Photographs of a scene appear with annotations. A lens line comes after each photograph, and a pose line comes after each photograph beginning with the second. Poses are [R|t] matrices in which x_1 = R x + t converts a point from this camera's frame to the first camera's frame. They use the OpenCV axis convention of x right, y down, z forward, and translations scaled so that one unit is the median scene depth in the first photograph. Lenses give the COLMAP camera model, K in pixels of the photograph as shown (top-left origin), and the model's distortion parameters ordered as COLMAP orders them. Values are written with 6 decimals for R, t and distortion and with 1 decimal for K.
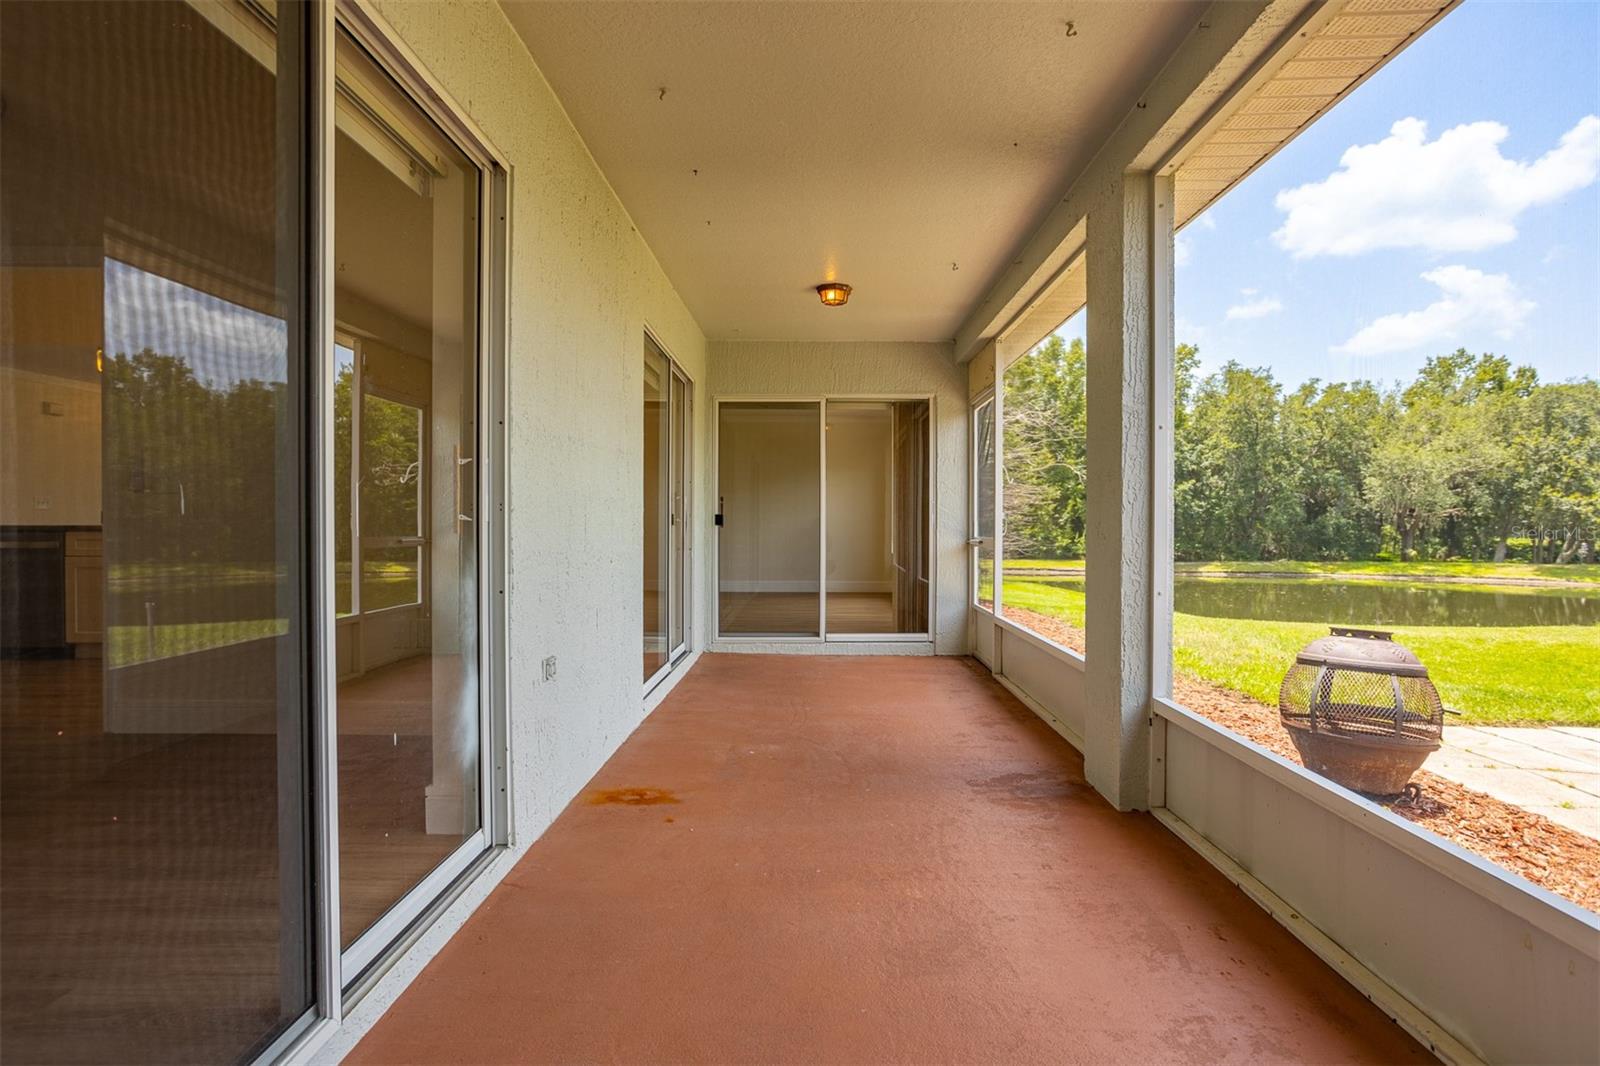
lens RADIAL K [[871.6, 0, 795.5], [0, 871.6, 529.3], [0, 0, 1]] dist [-0.000292, -0.000008]
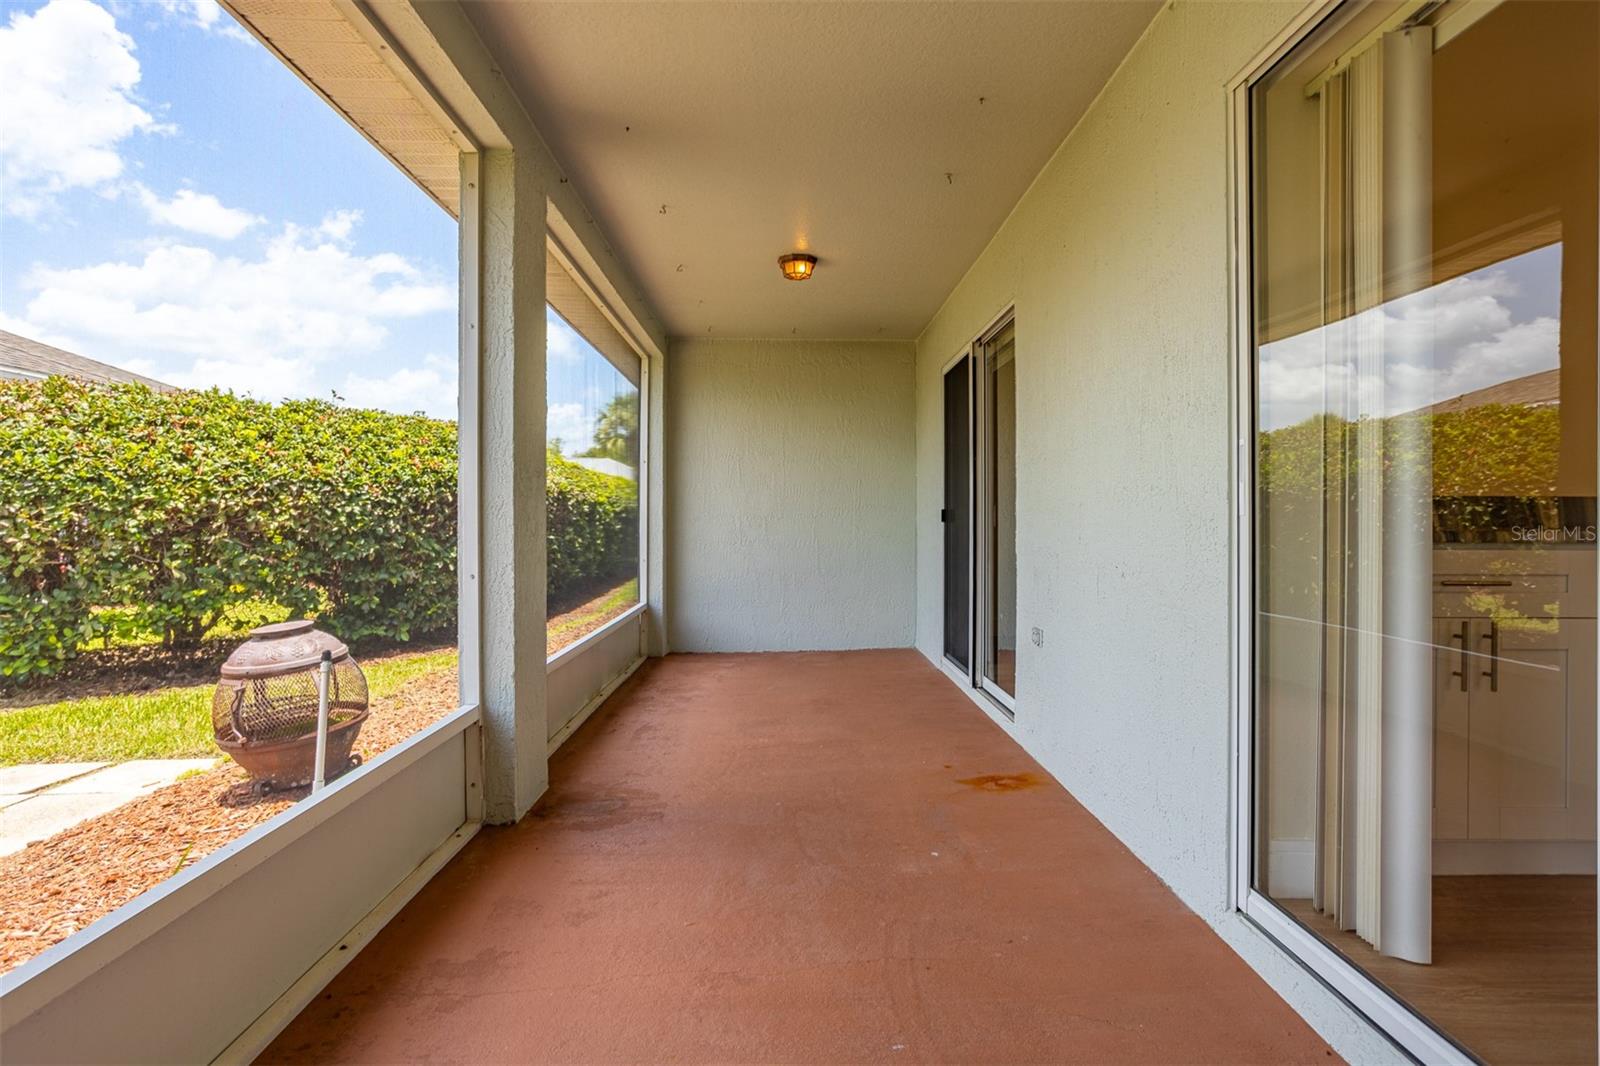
lens RADIAL K [[871.6, 0, 800.8], [0, 871.6, 527.4], [0, 0, 1]] dist [-0.000292, -0.000008]
pose [[-0.999028, -0.004827, -0.043811, 0.099679], [-0.005486, 0.999873, 0.014948, -0.013734], [0.043733, 0.015174, -0.998928, 1.912194]]
